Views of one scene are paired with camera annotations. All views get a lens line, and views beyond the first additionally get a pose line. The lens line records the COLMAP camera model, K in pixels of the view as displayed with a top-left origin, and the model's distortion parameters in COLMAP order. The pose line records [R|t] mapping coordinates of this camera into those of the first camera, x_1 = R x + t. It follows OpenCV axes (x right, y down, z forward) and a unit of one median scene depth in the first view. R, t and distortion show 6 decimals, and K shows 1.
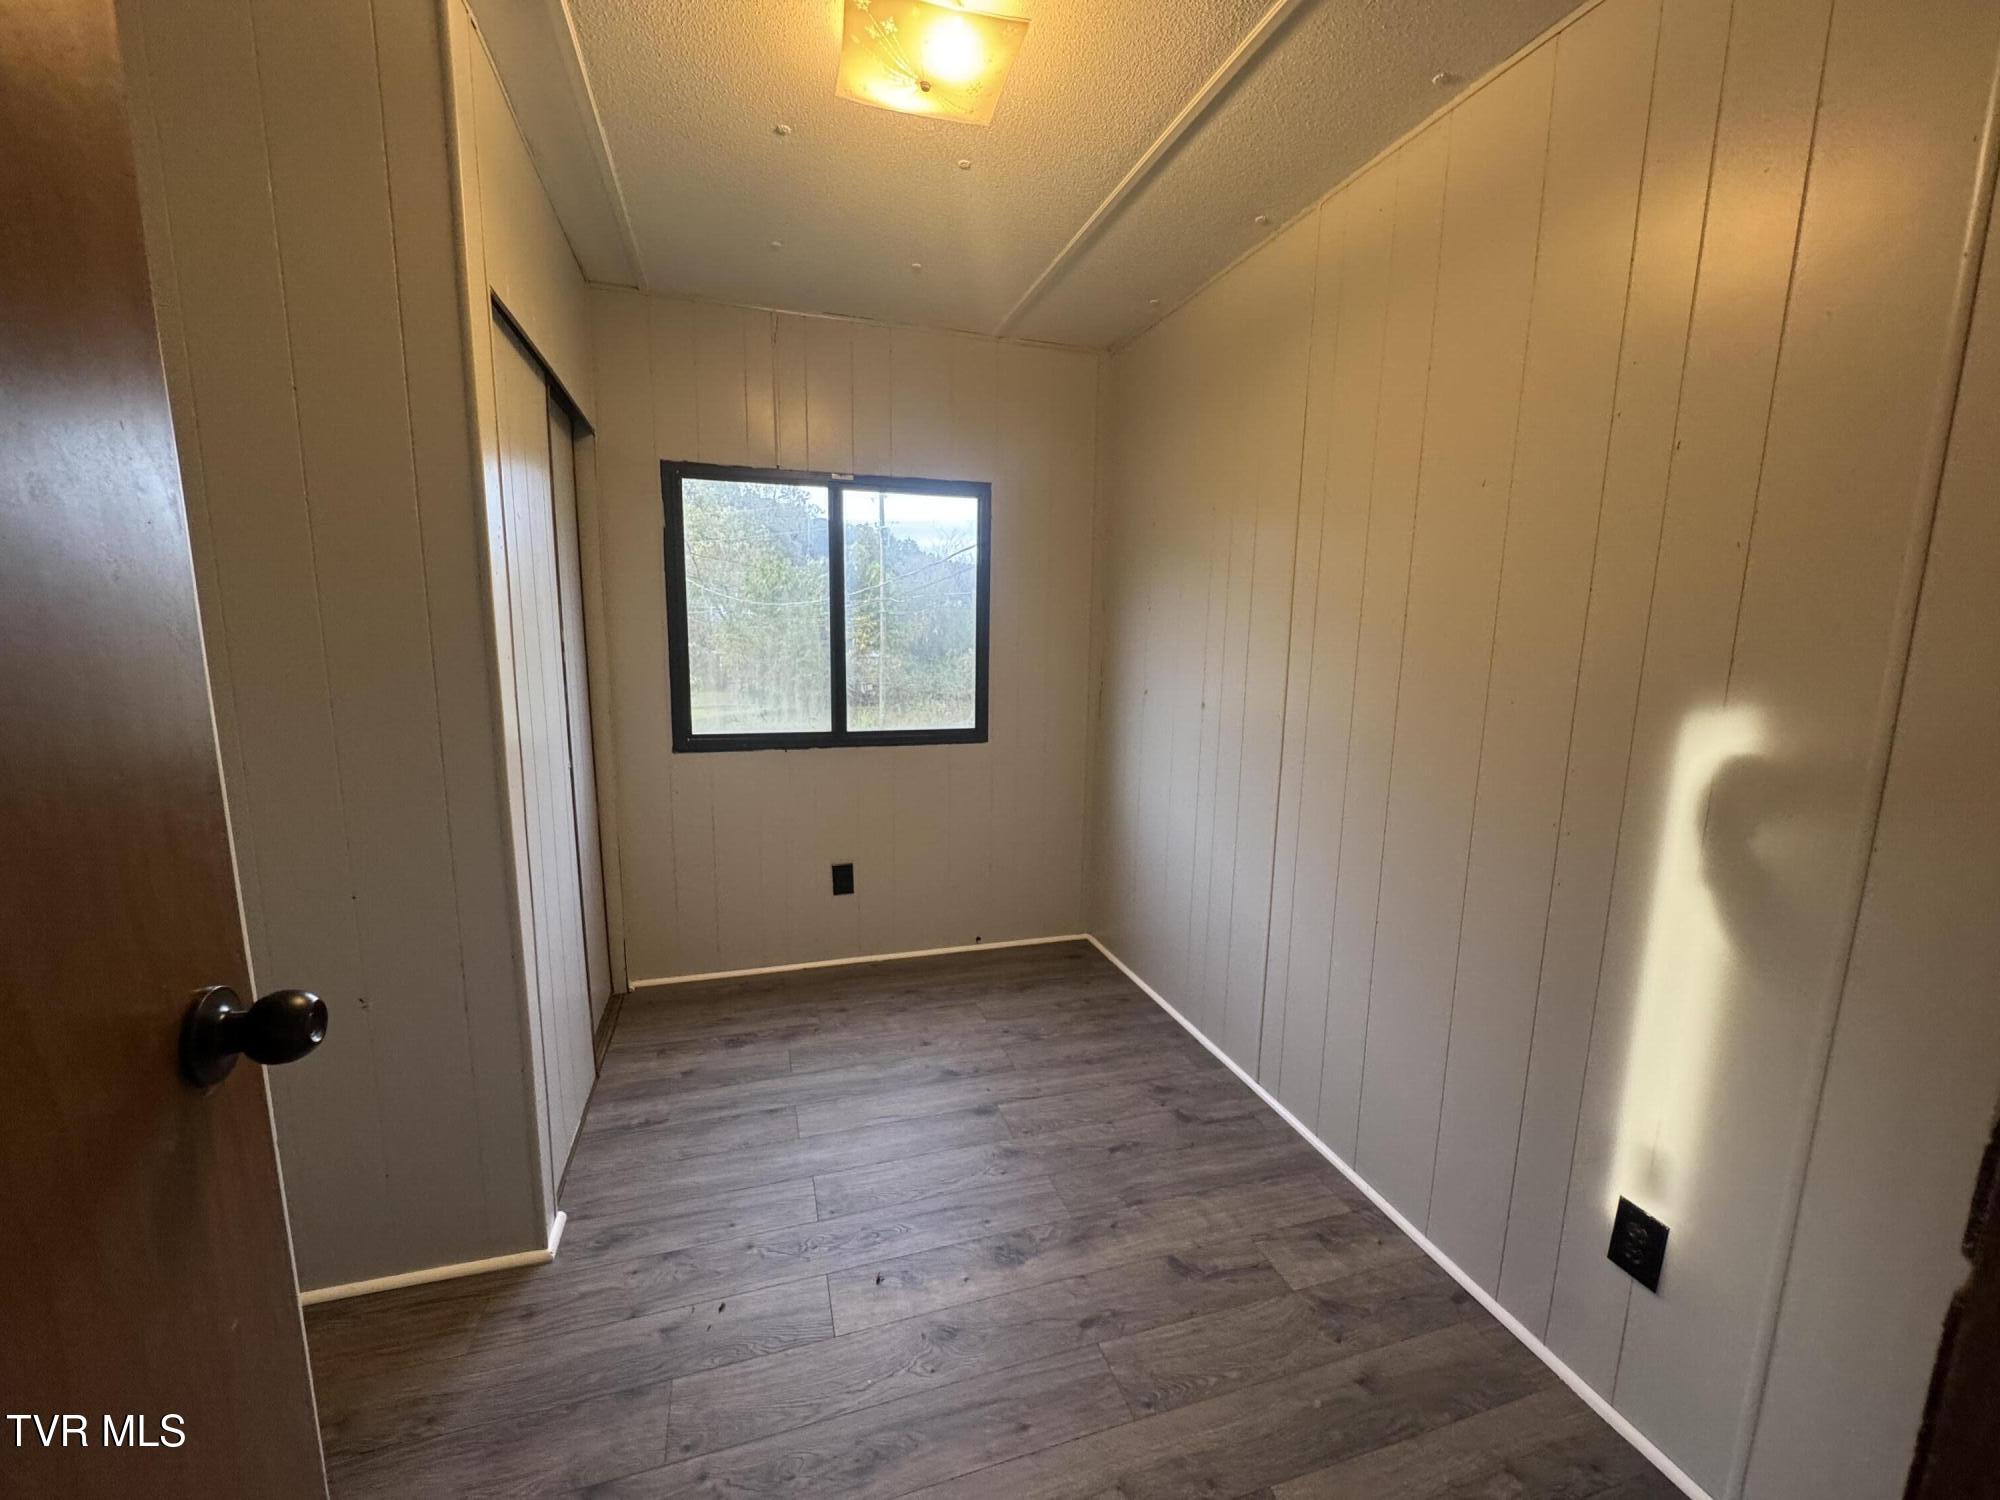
lens RADIAL K [[805.9, 0, 1007.8], [0, 805.9, 754.8], [0, 0, 1]] dist [-0.003147, 0.000907]
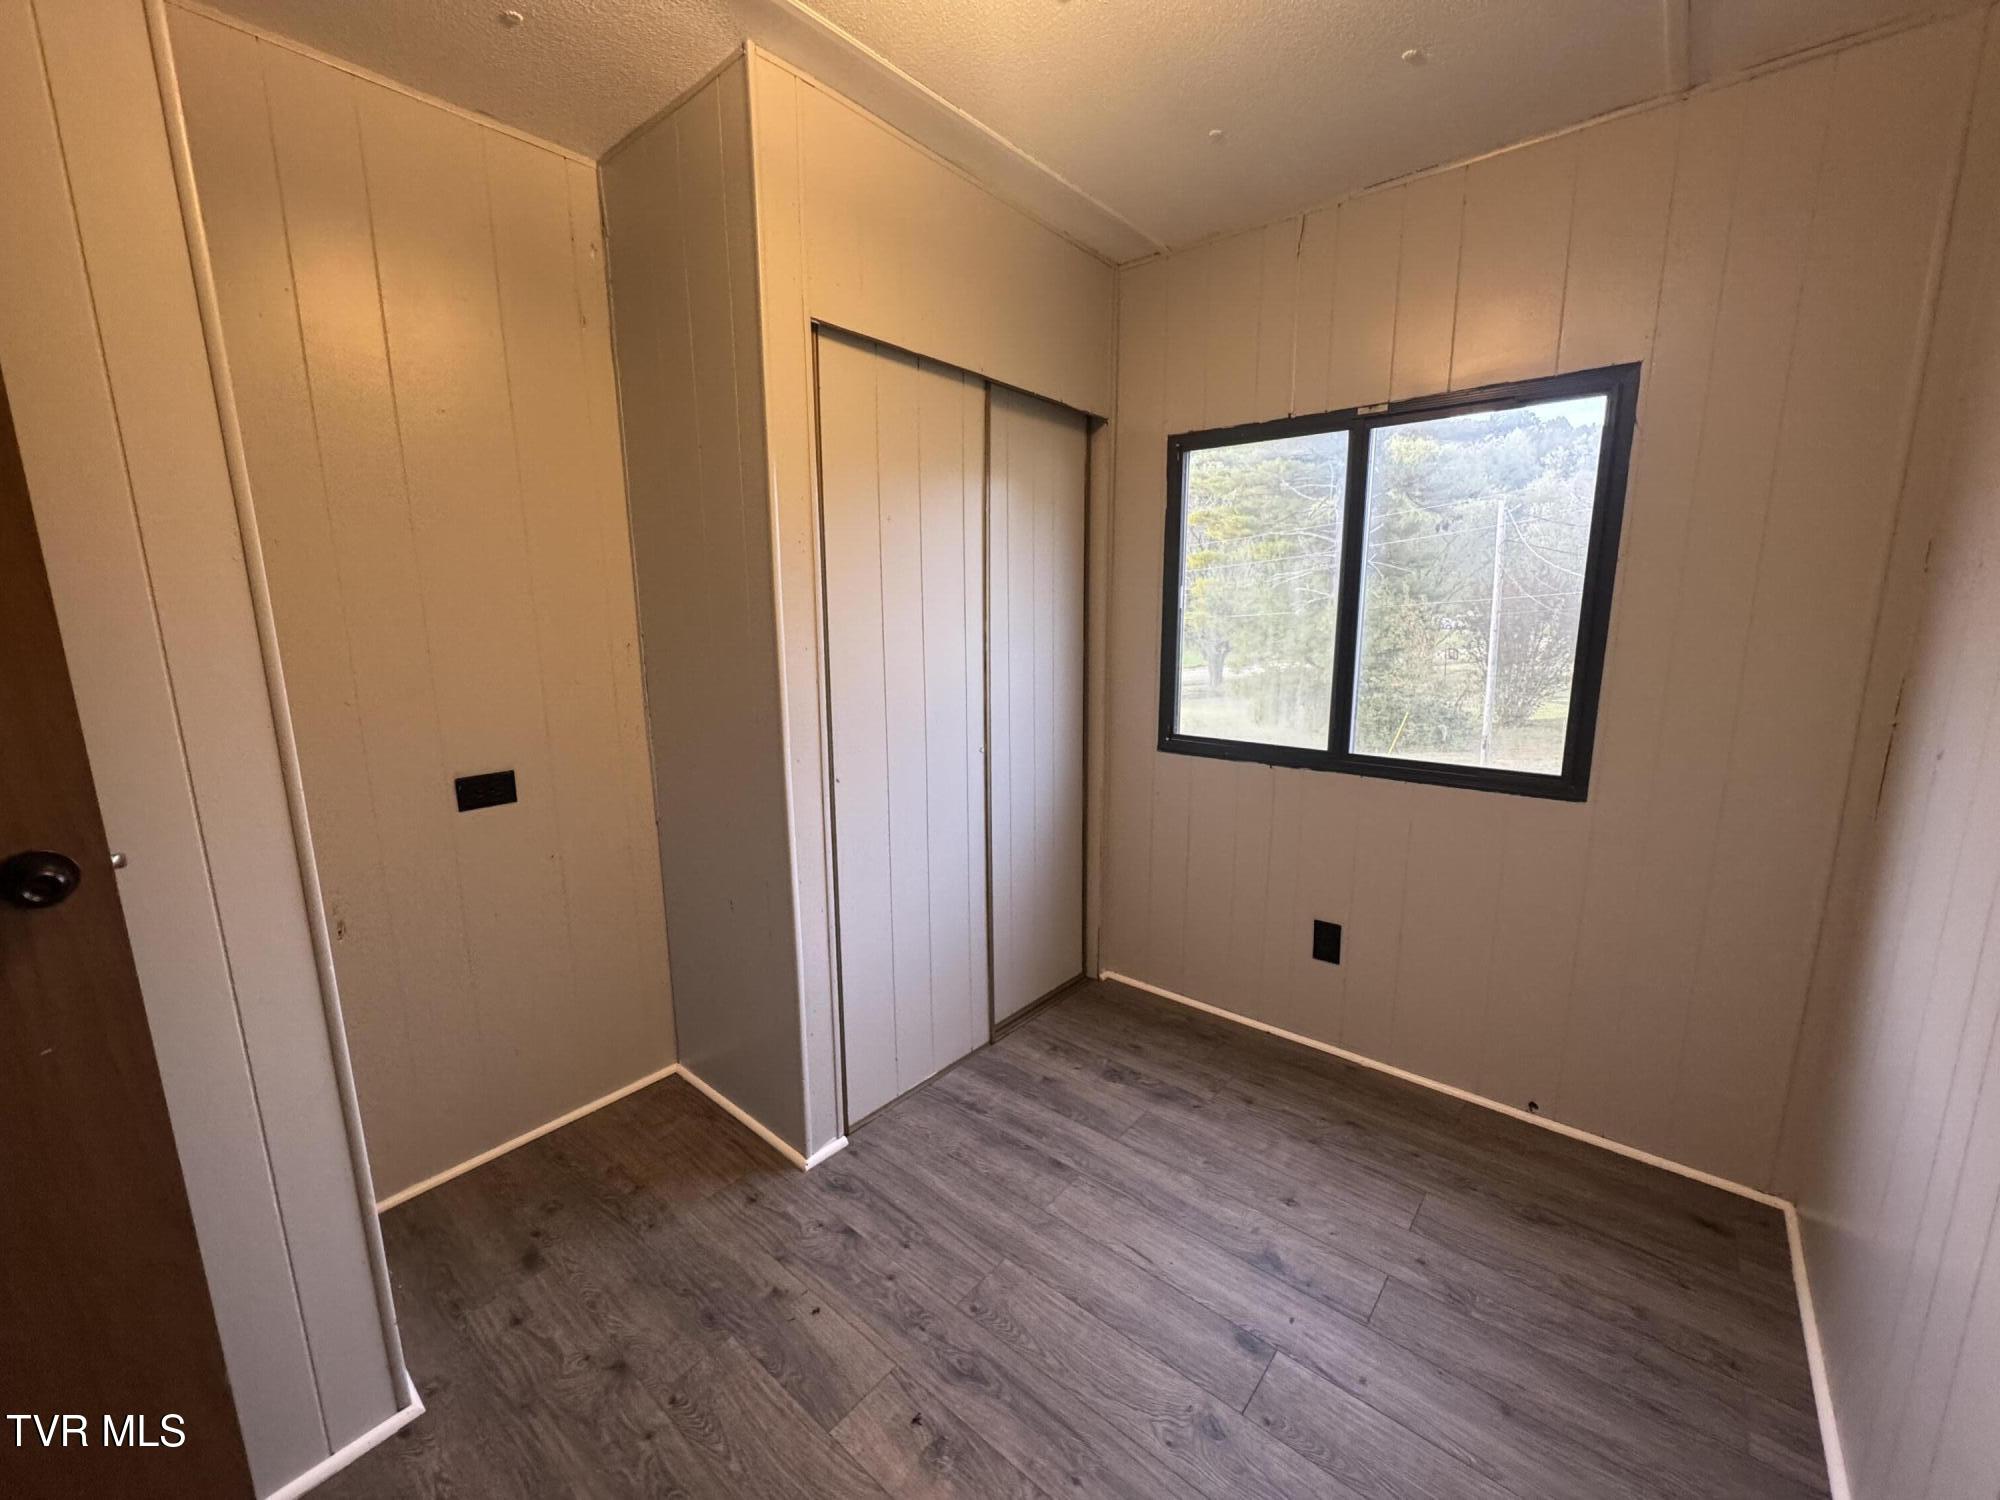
lens RADIAL K [[805.9, 0, 995.7], [0, 805.9, 750.2], [0, 0, 1]] dist [-0.003147, 0.000907]
pose [[0.527937, 0.133574, -0.838714, 0.290701], [-0.121321, 0.989288, 0.081188, -0.060065], [0.840574, 0.058891, 0.538486, 0.356697]]
